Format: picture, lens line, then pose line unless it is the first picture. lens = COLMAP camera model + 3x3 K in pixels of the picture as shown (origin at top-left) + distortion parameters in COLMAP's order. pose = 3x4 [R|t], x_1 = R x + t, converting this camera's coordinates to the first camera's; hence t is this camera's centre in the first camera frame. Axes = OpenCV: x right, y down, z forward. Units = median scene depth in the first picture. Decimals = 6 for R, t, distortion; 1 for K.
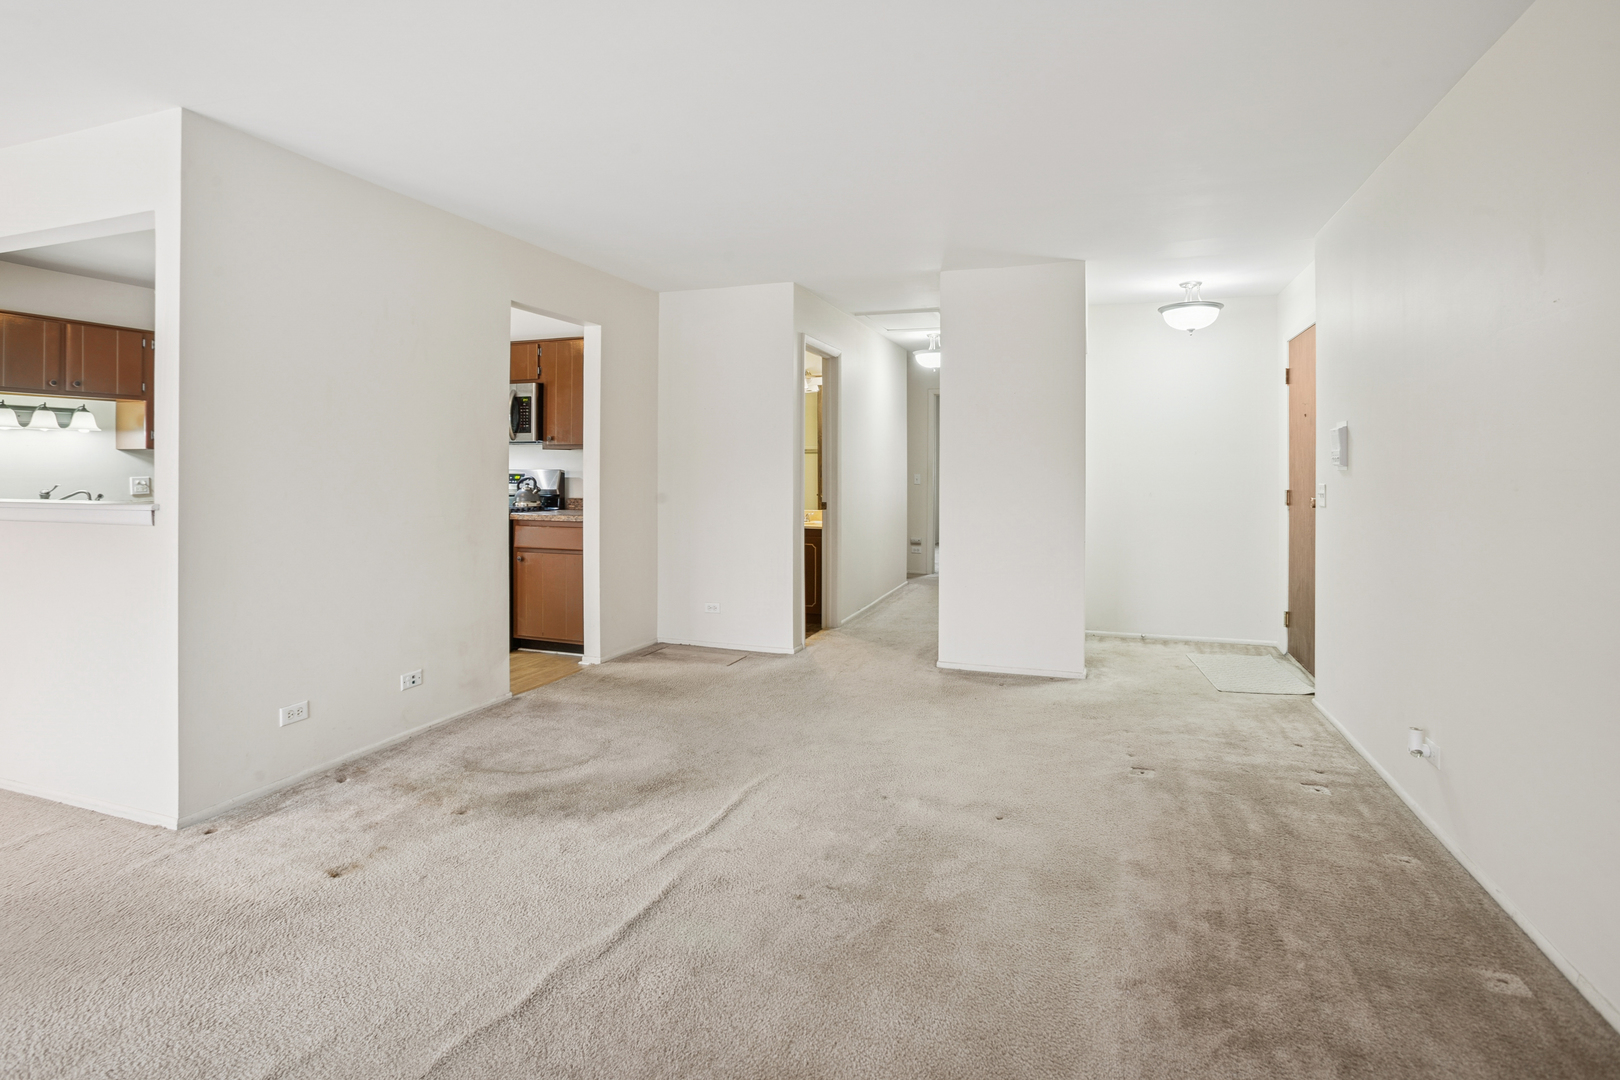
lens RADIAL K [[825.2, 0, 807.6], [0, 825.2, 467.2], [0, 0, 1]] dist [-0.058268, 0.032127]
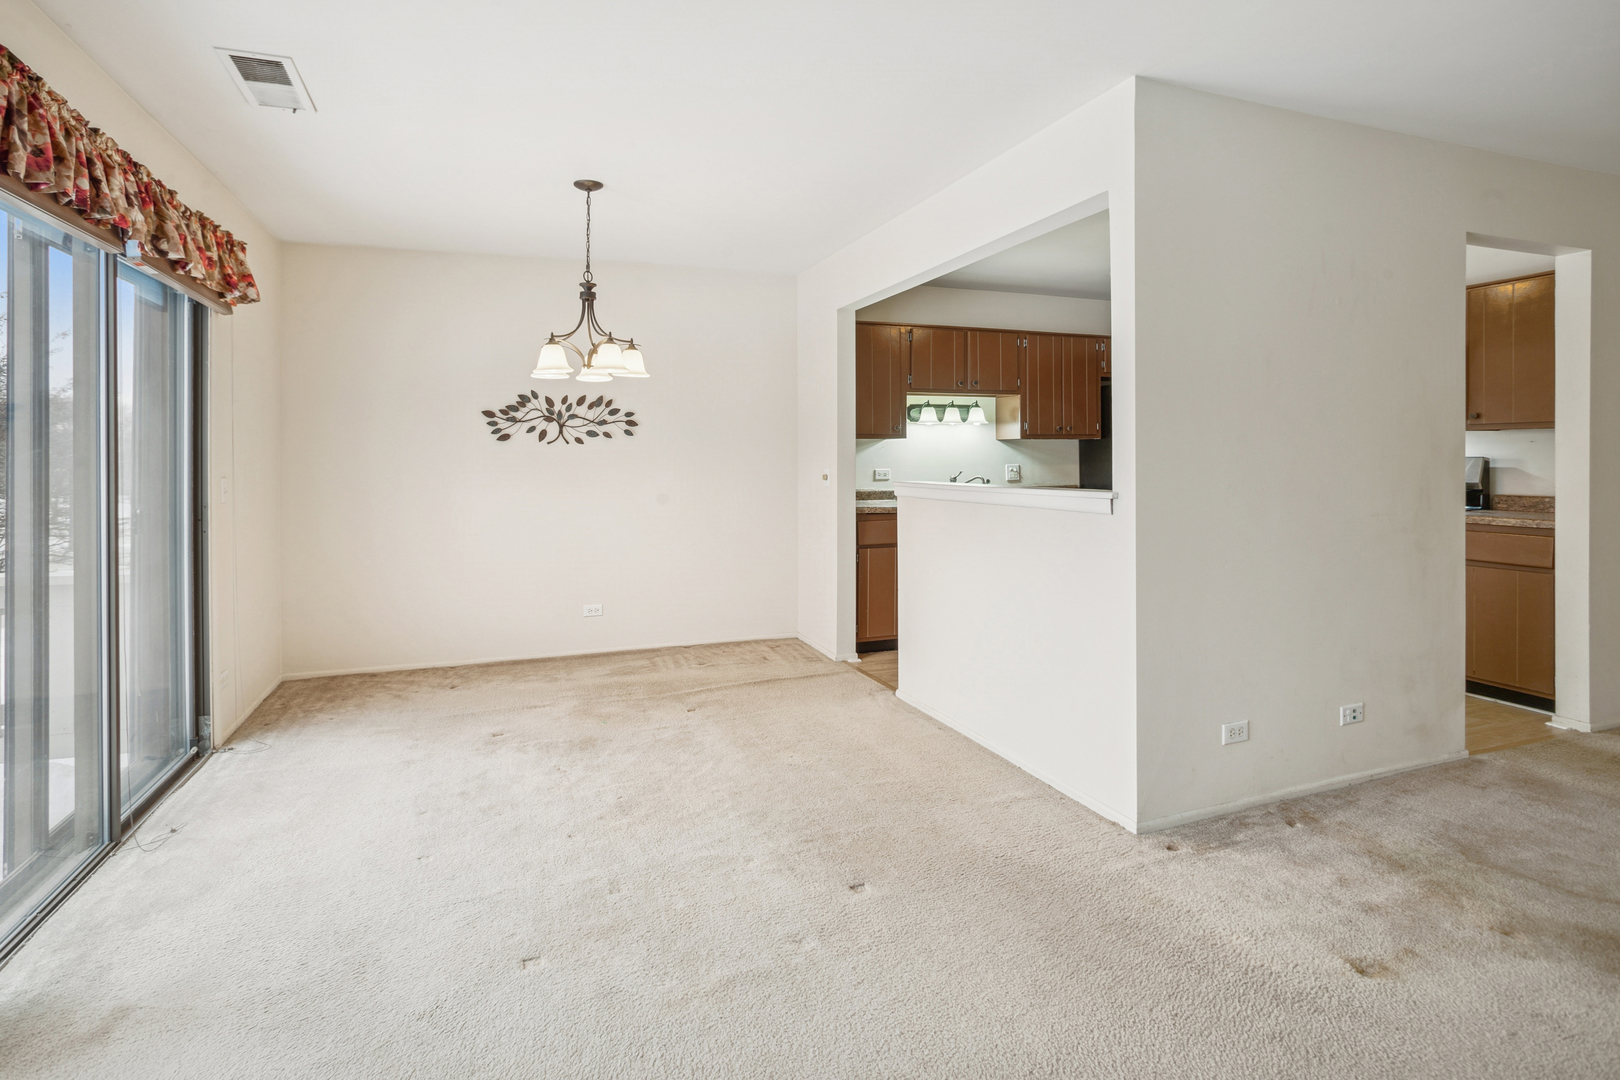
lens RADIAL K [[837.8, 0, 806.7], [0, 837.8, 463.7], [0, 0, 1]] dist [-0.051901, 0.032535]
pose [[0.660335, 0.002142, -0.750968, -0.257087], [0.004386, 0.999968, 0.006709, 0.002975], [0.750959, -0.007724, 0.660304, 0.052468]]
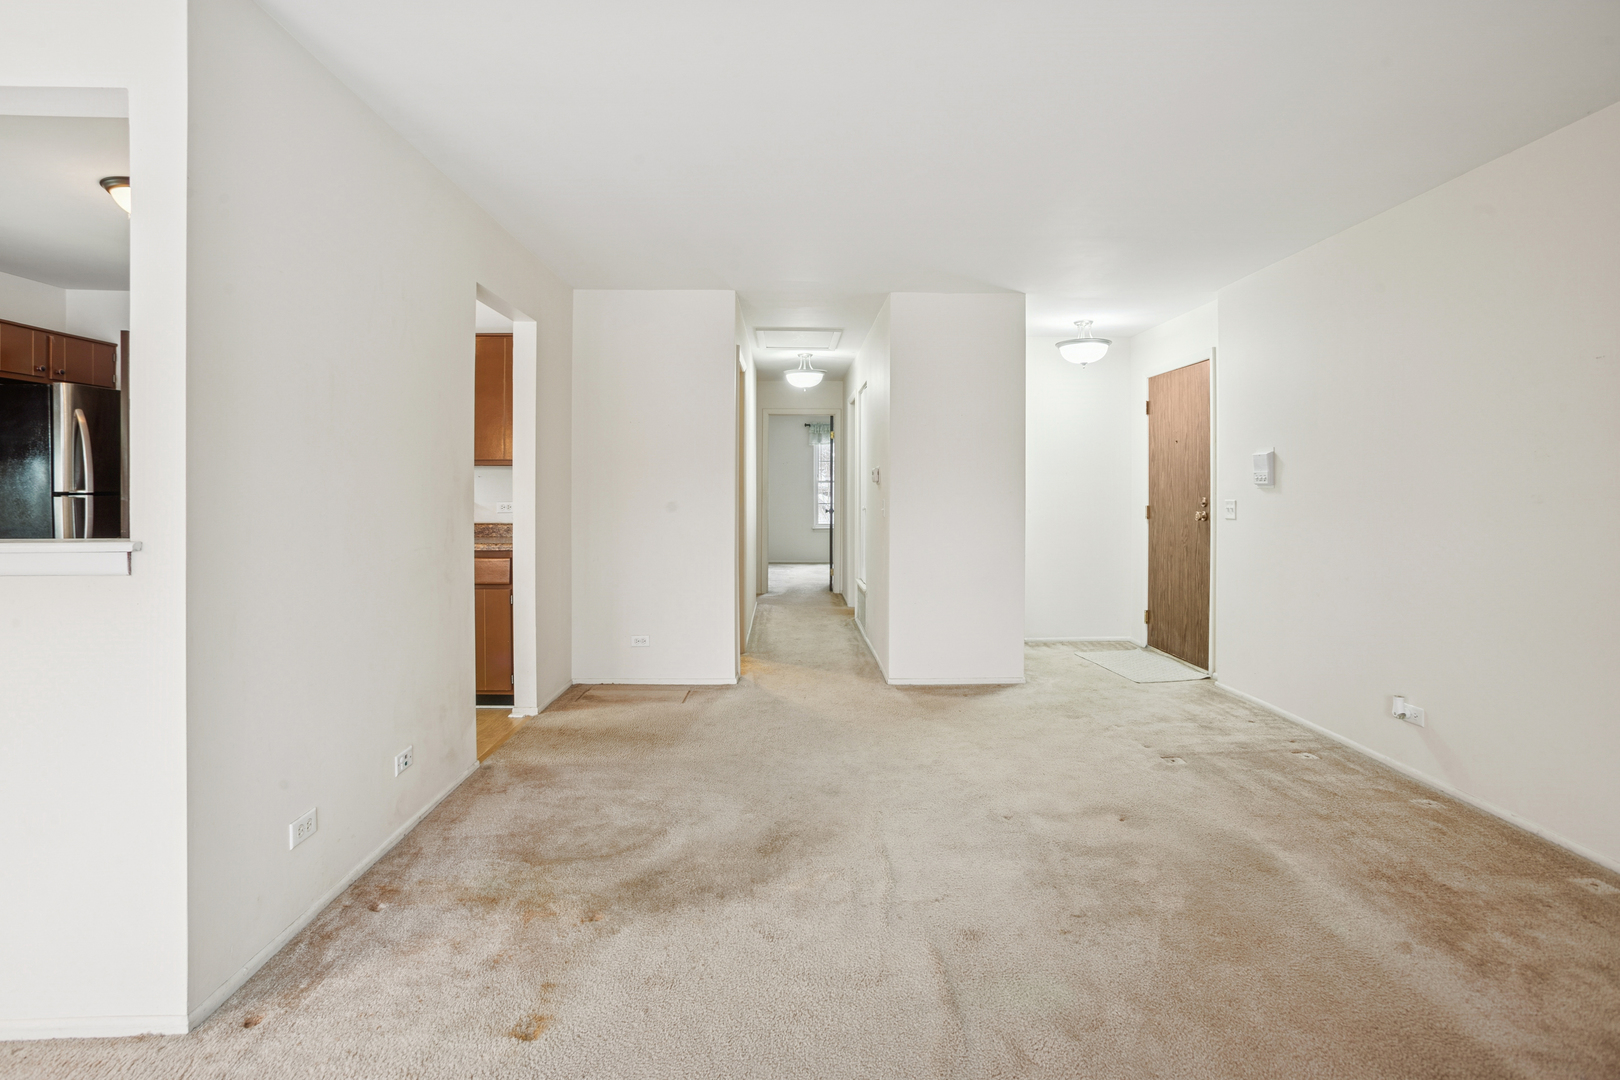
lens RADIAL K [[809.5, 0, 805.0], [0, 809.5, 490.1], [0, 0, 1]] dist [-0.058970, 0.032487]
pose [[0.930385, -0.002340, 0.366577, -0.457816], [0.001691, 0.999996, 0.002091, 0.004236], [-0.366580, -0.001325, 0.930386, 0.176575]]
